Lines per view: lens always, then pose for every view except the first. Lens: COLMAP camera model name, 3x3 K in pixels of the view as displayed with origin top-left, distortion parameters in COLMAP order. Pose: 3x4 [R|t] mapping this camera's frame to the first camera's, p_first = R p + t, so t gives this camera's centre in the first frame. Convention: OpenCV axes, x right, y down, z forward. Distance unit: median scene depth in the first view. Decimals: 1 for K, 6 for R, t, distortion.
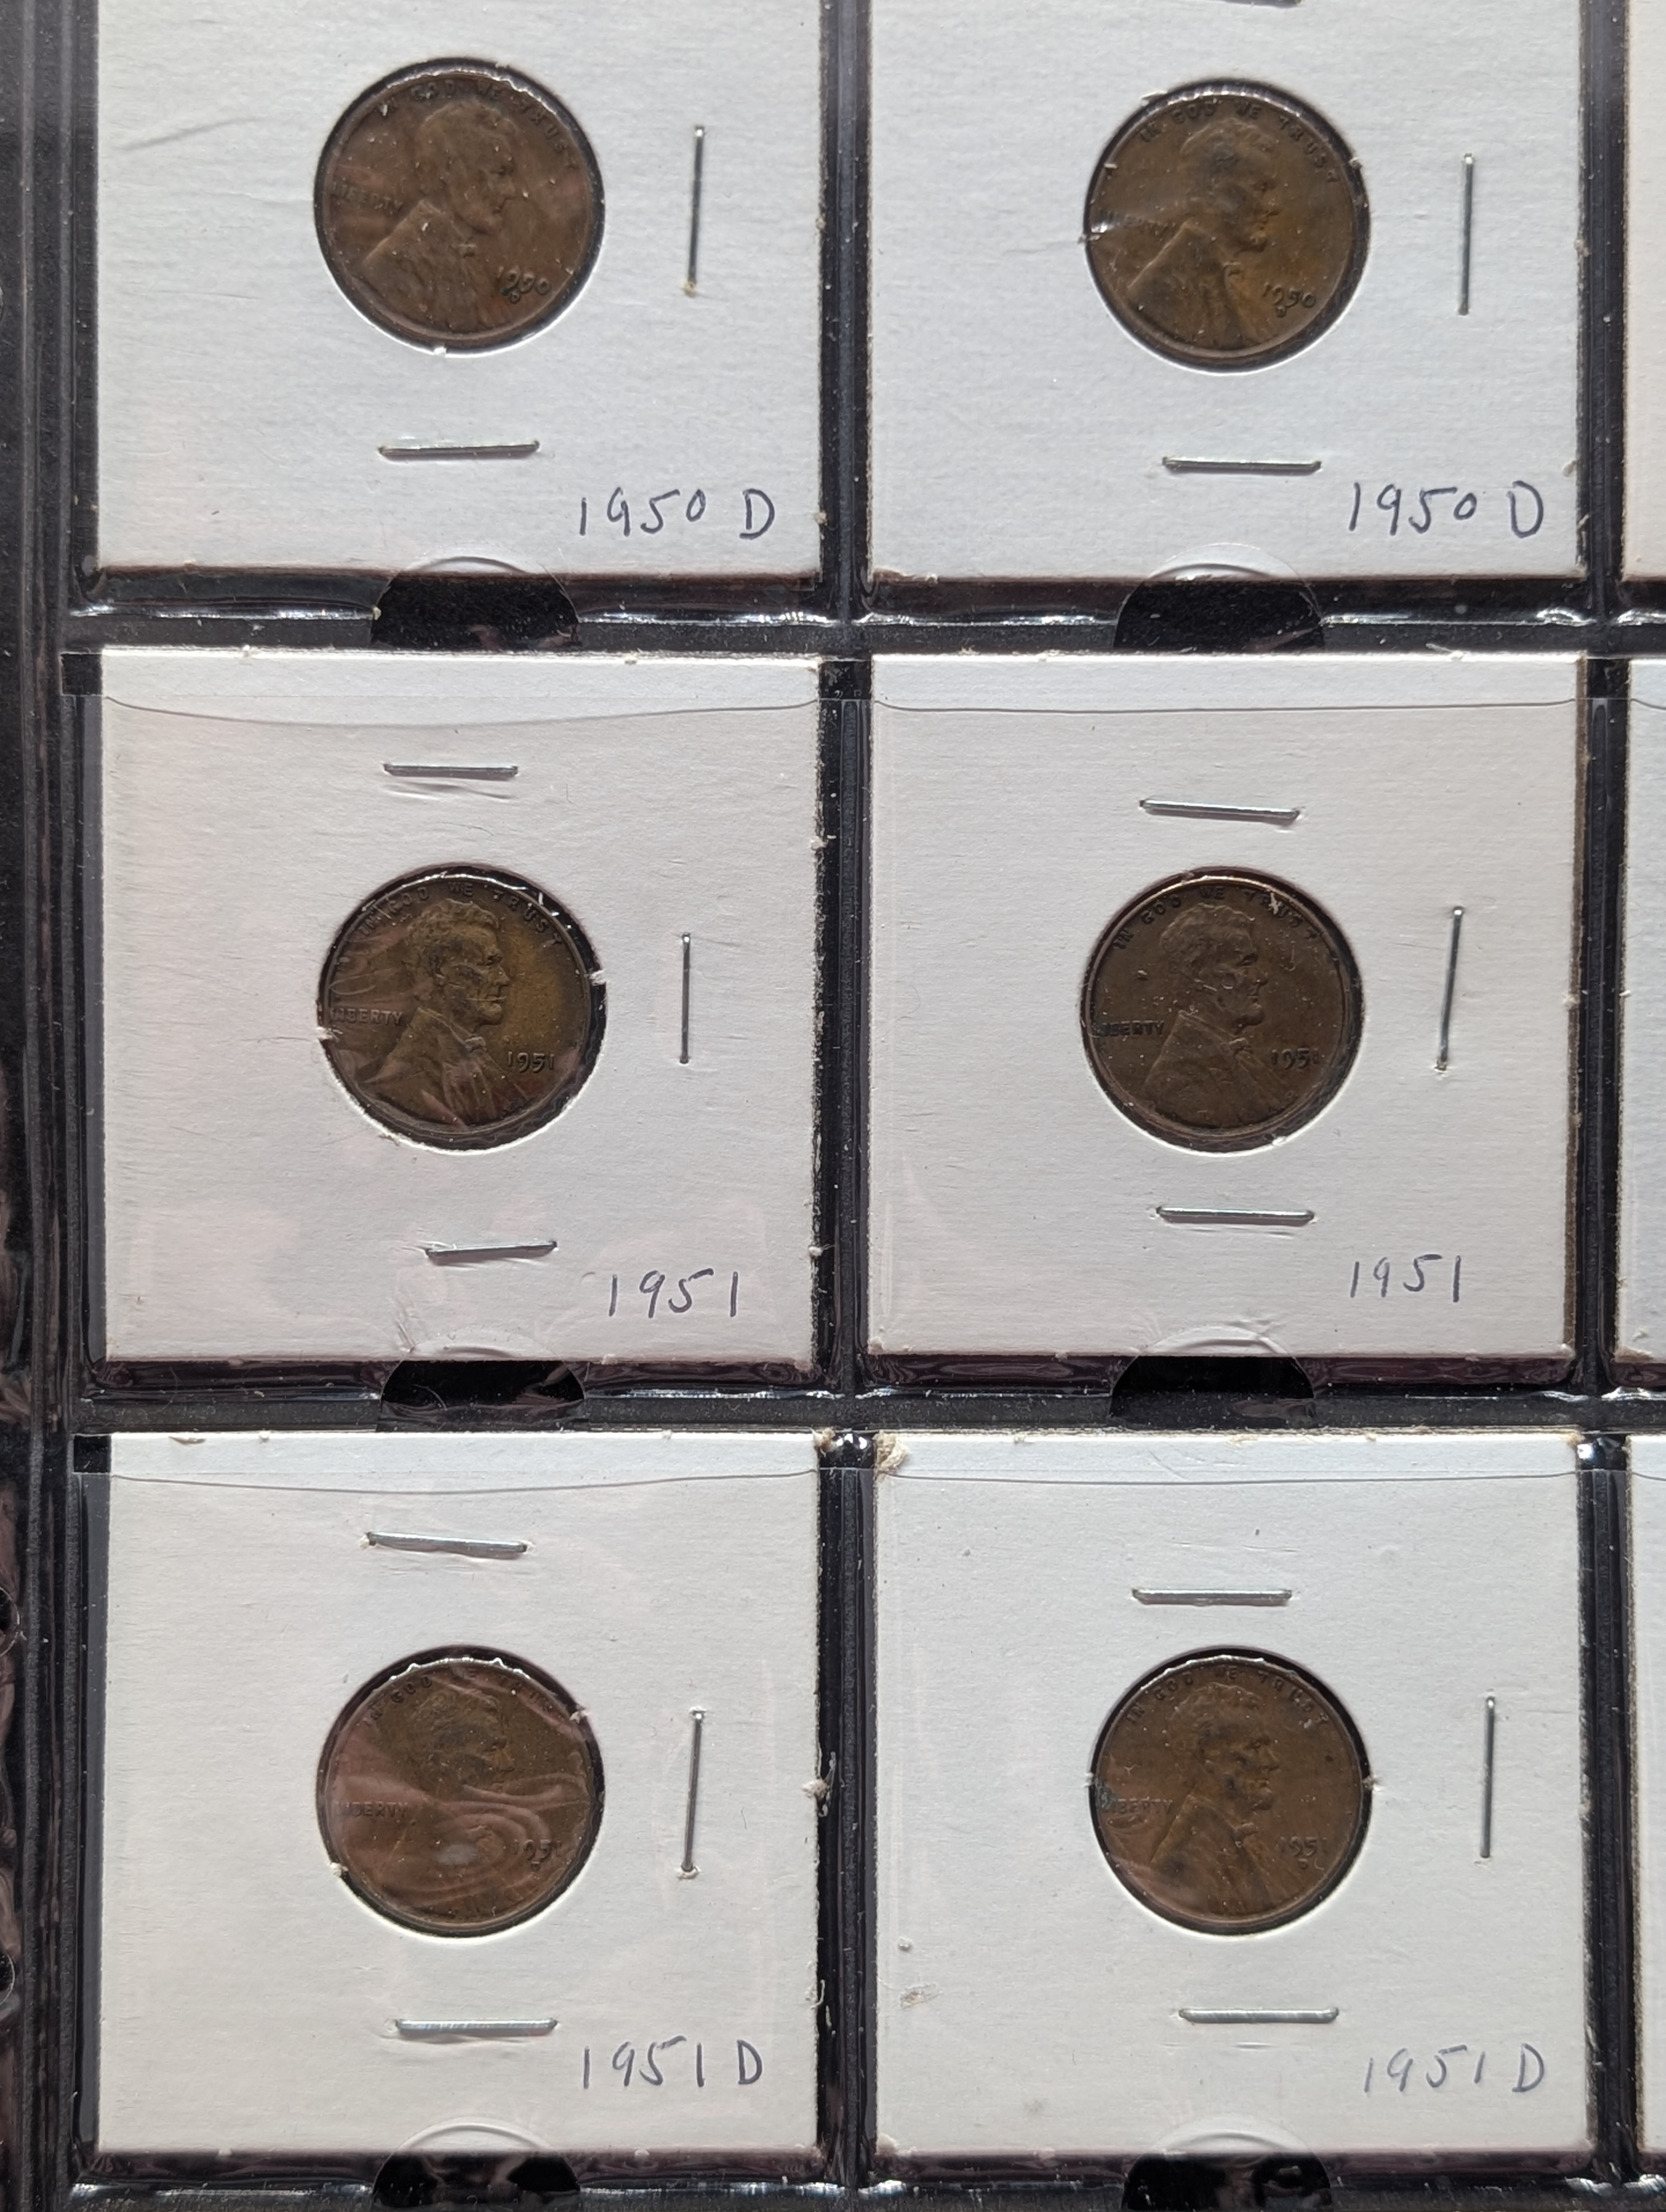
lens RADIAL K [[2700.2, 0, 830.5], [0, 2700.2, 1162.7], [0, 0, 1]] dist [0.123442, -0.401570]
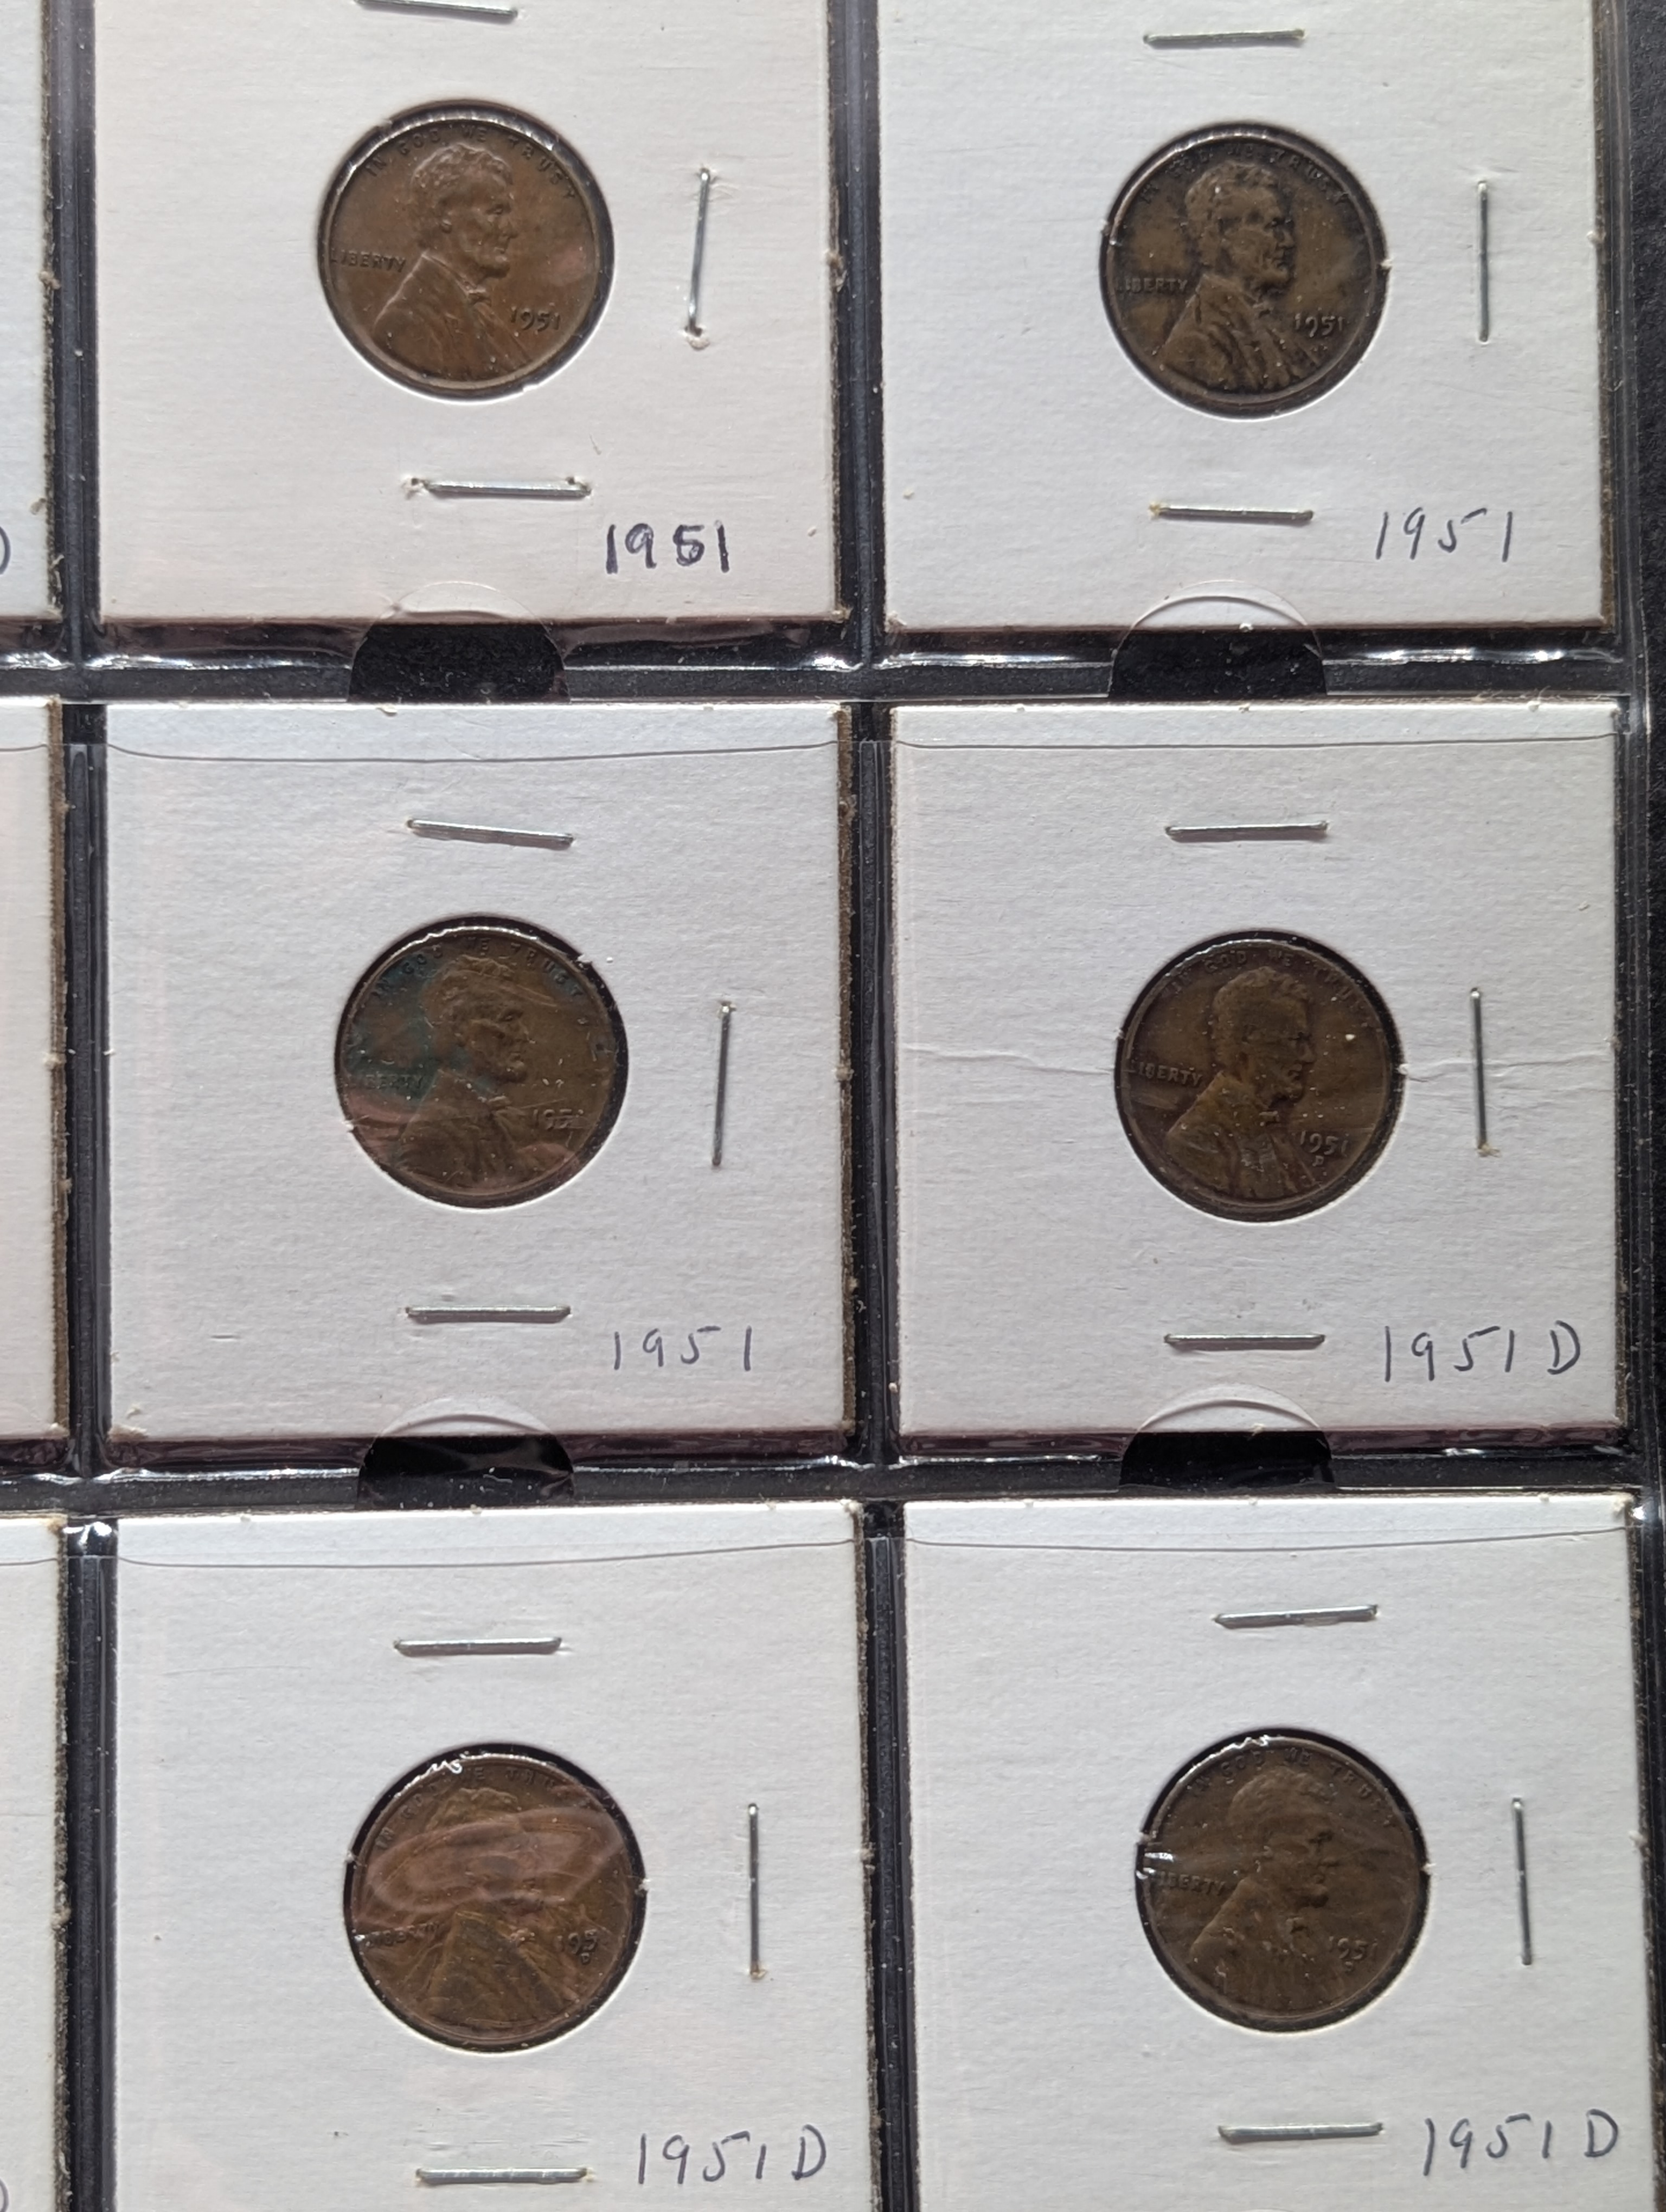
lens RADIAL K [[2795.1, 0, 773.7], [0, 2795.1, 1102.8], [0, 0, 1]] dist [0.139372, -0.543381]
pose [[0.997915, -0.011674, 0.063481, 0.464676], [0.014413, 0.998977, -0.042862, 0.001088], [-0.062916, 0.043688, 0.997062, 0.003961]]
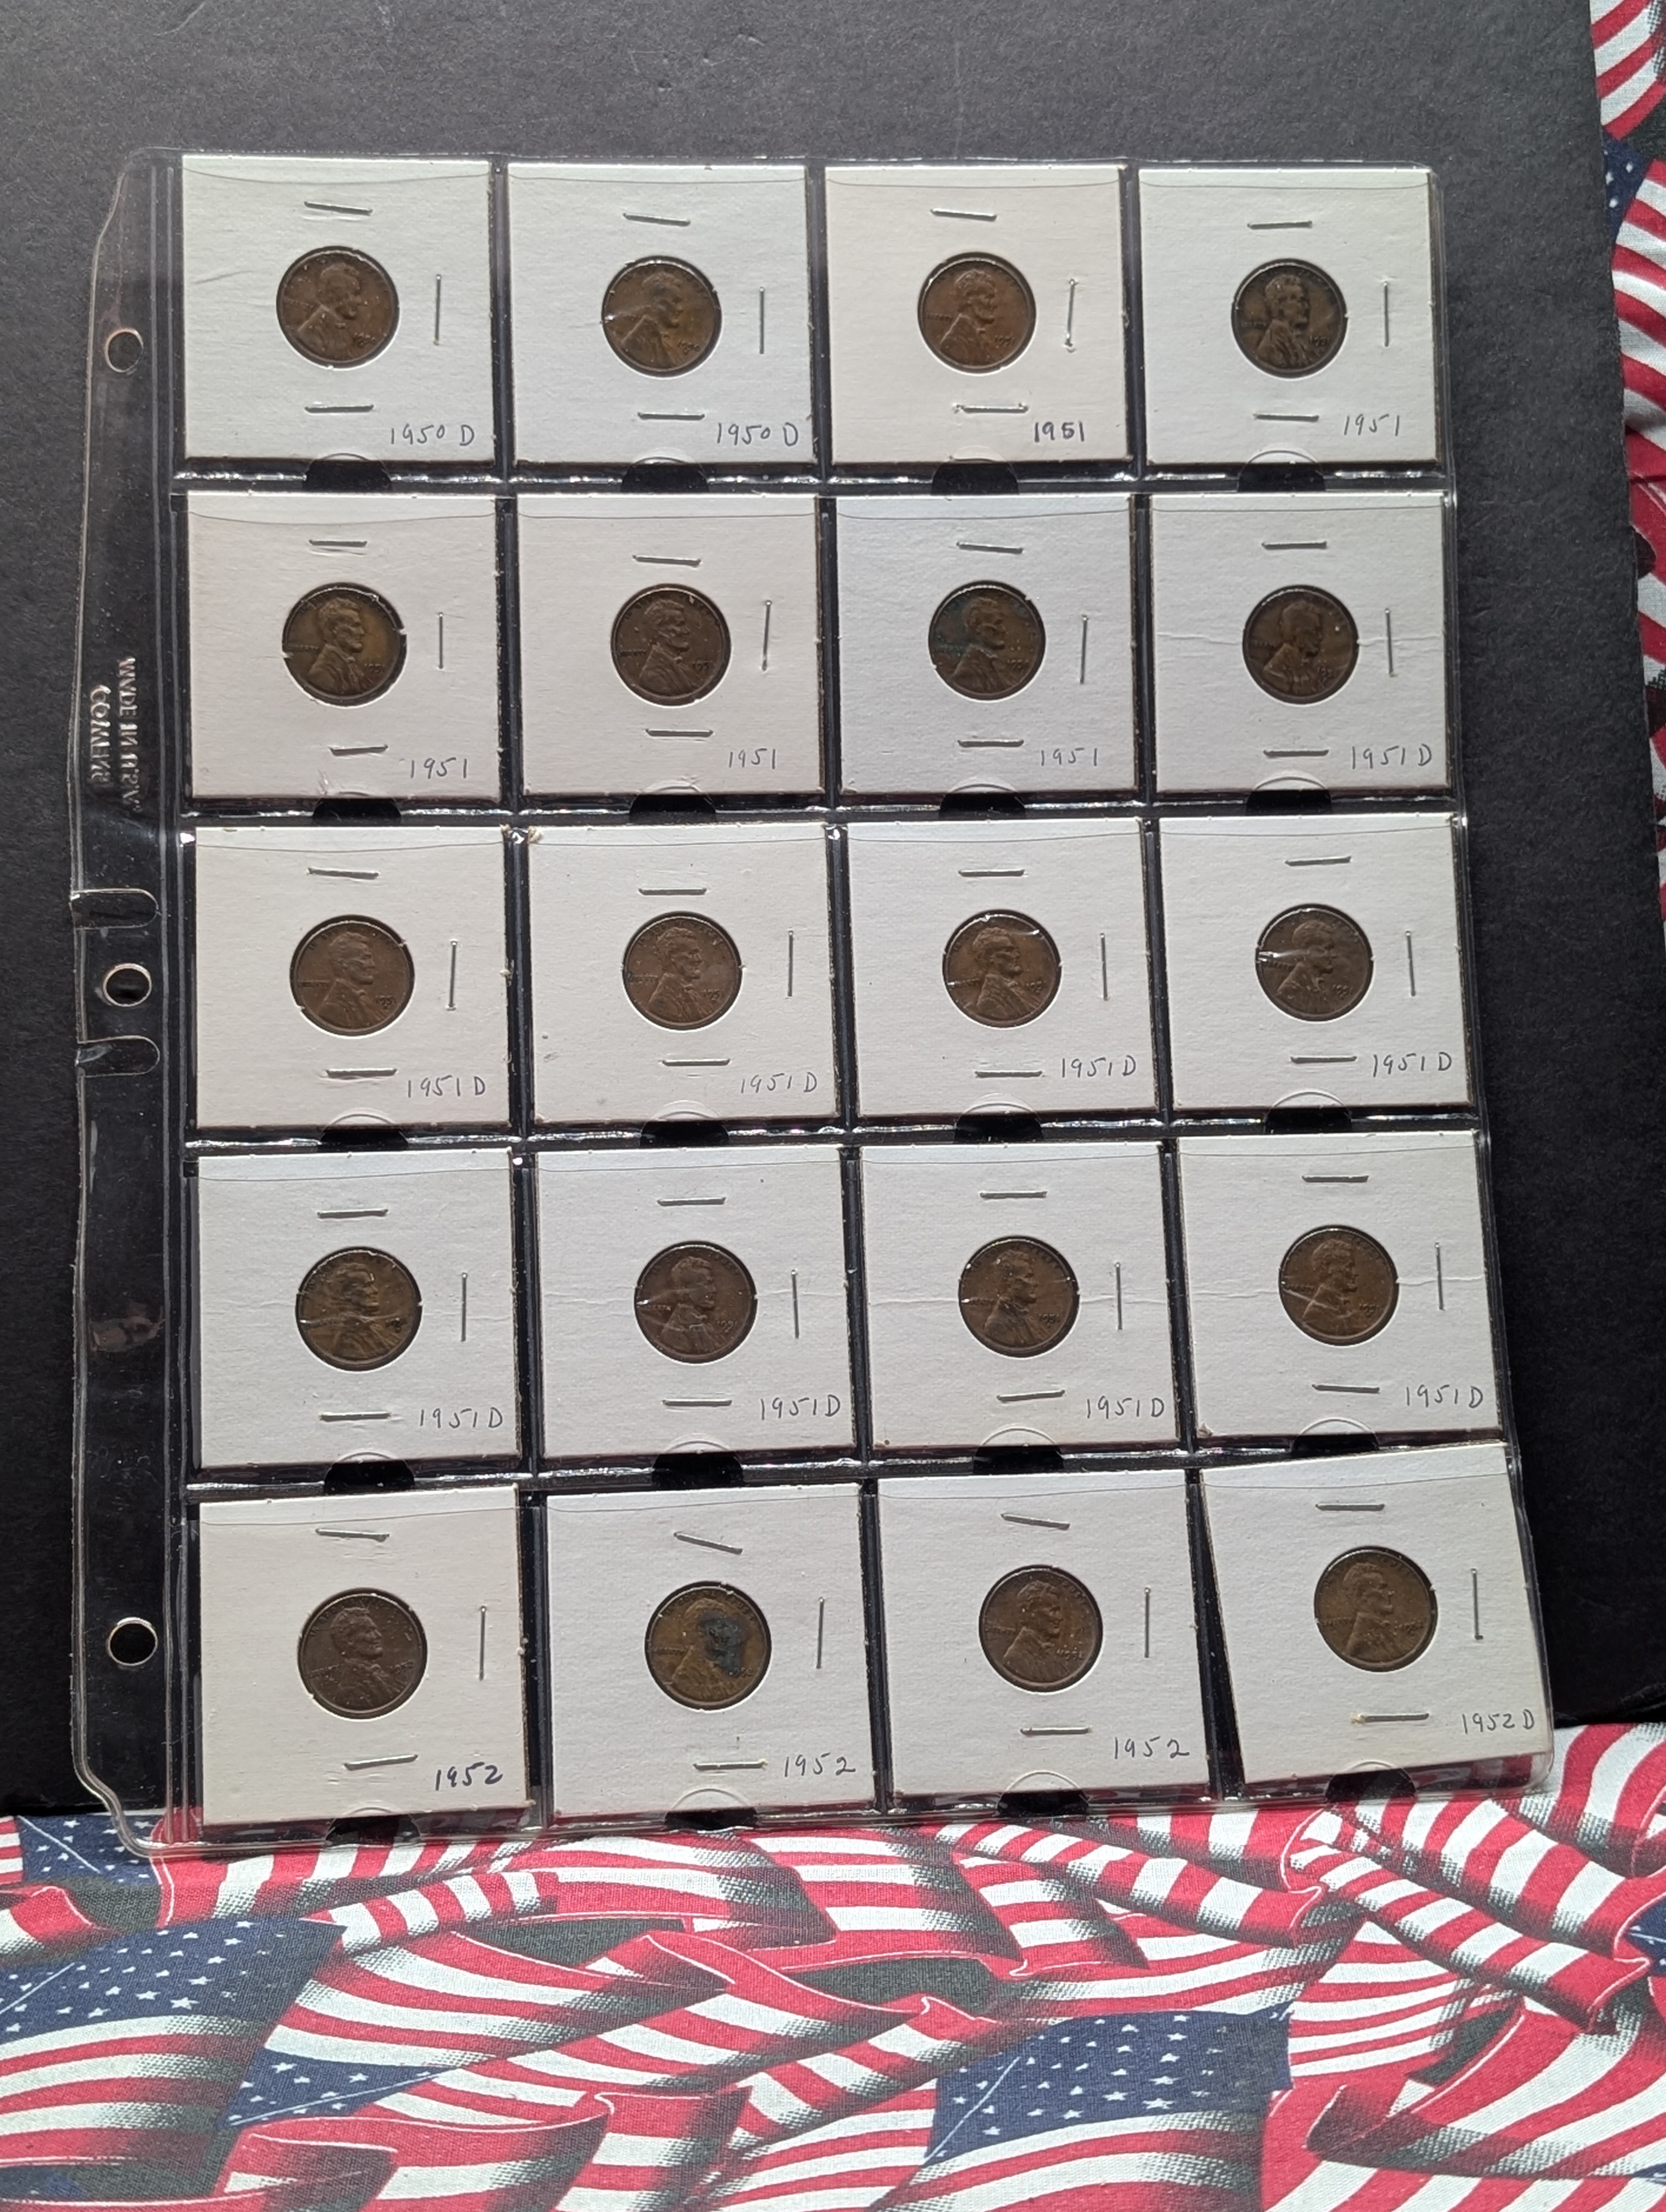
lens RADIAL K [[2795.1, 0, 773.7], [0, 2795.1, 1102.8], [0, 0, 1]] dist [0.139372, -0.543381]
pose [[0.995864, -0.023336, 0.087812, 0.010258], [0.028568, 0.997861, -0.058806, 0.488884], [-0.086252, 0.061071, 0.994400, -1.412850]]
